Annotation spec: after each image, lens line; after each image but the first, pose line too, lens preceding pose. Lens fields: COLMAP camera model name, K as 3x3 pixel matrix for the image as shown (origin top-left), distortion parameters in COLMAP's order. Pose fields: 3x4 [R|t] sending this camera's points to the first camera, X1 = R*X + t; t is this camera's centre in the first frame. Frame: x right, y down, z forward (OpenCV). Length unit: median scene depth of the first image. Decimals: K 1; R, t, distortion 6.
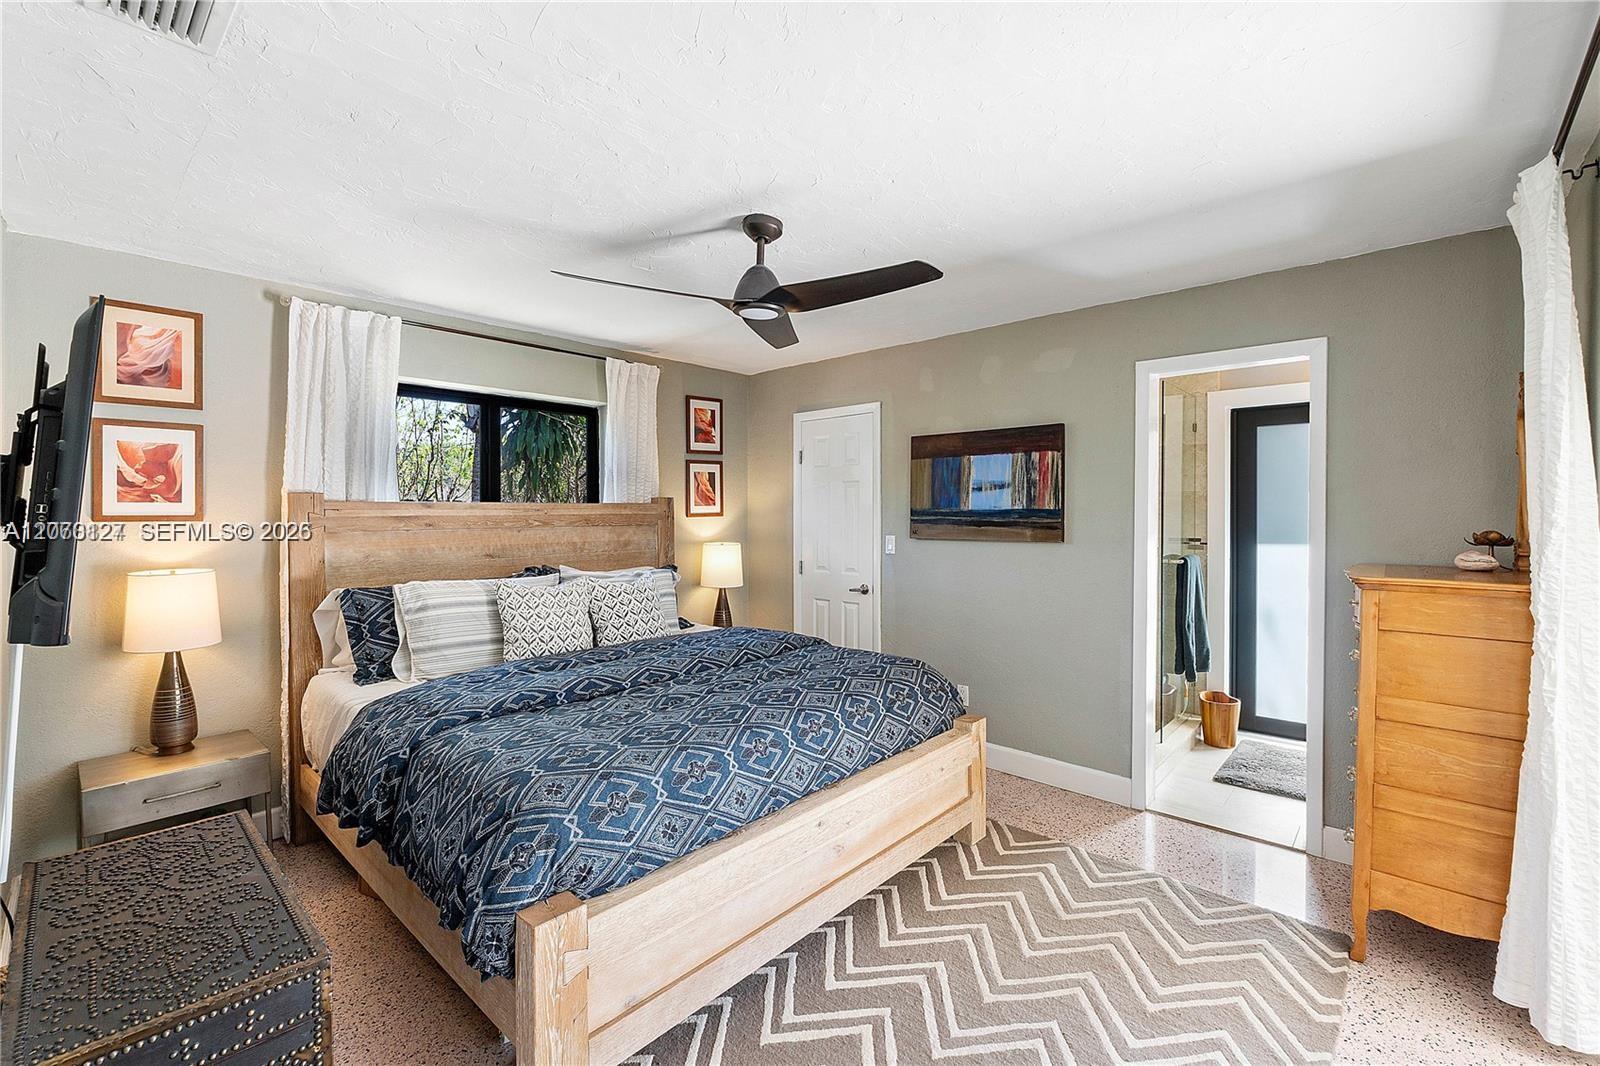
lens RADIAL K [[696.8, 0, 811.4], [0, 696.8, 522.2], [0, 0, 1]] dist [-0.009608, 0.000295]
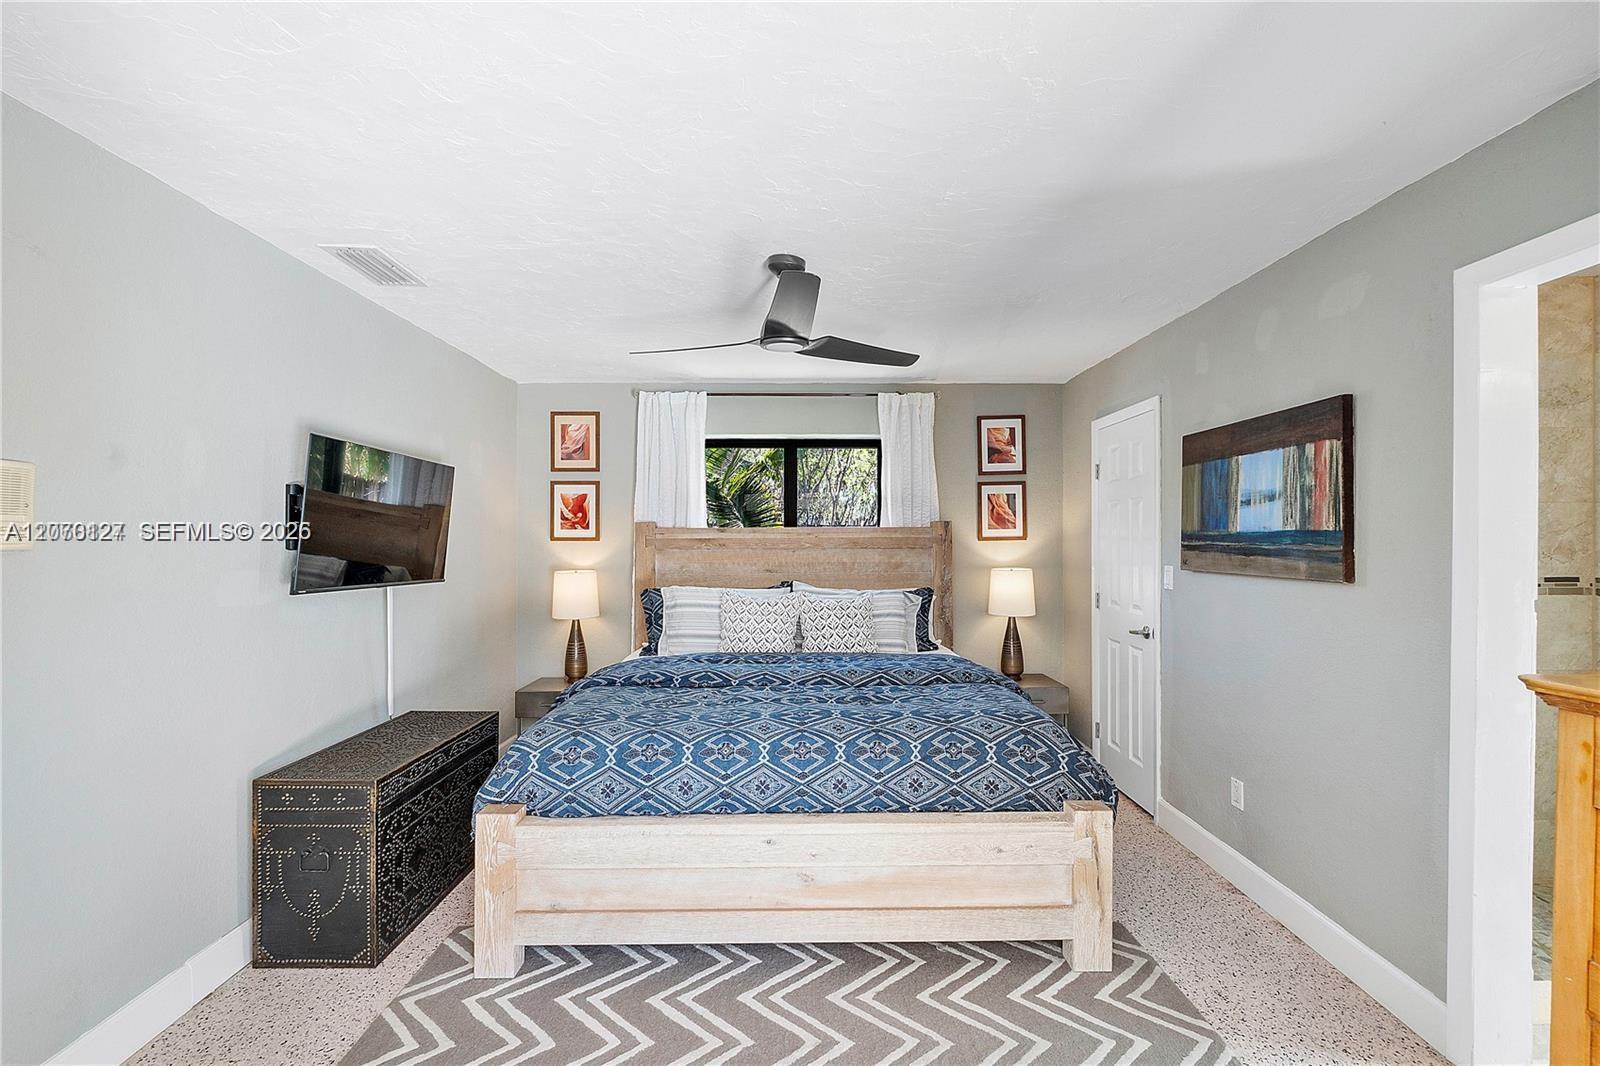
lens RADIAL K [[696.8, 0, 811.5], [0, 696.8, 536.1], [0, 0, 1]] dist [-0.009608, 0.000295]
pose [[0.672318, 0.000108, -0.740262, 0.495103], [-0.011384, 0.999883, -0.010193, -0.001583], [0.740175, 0.015280, 0.672241, 0.218948]]
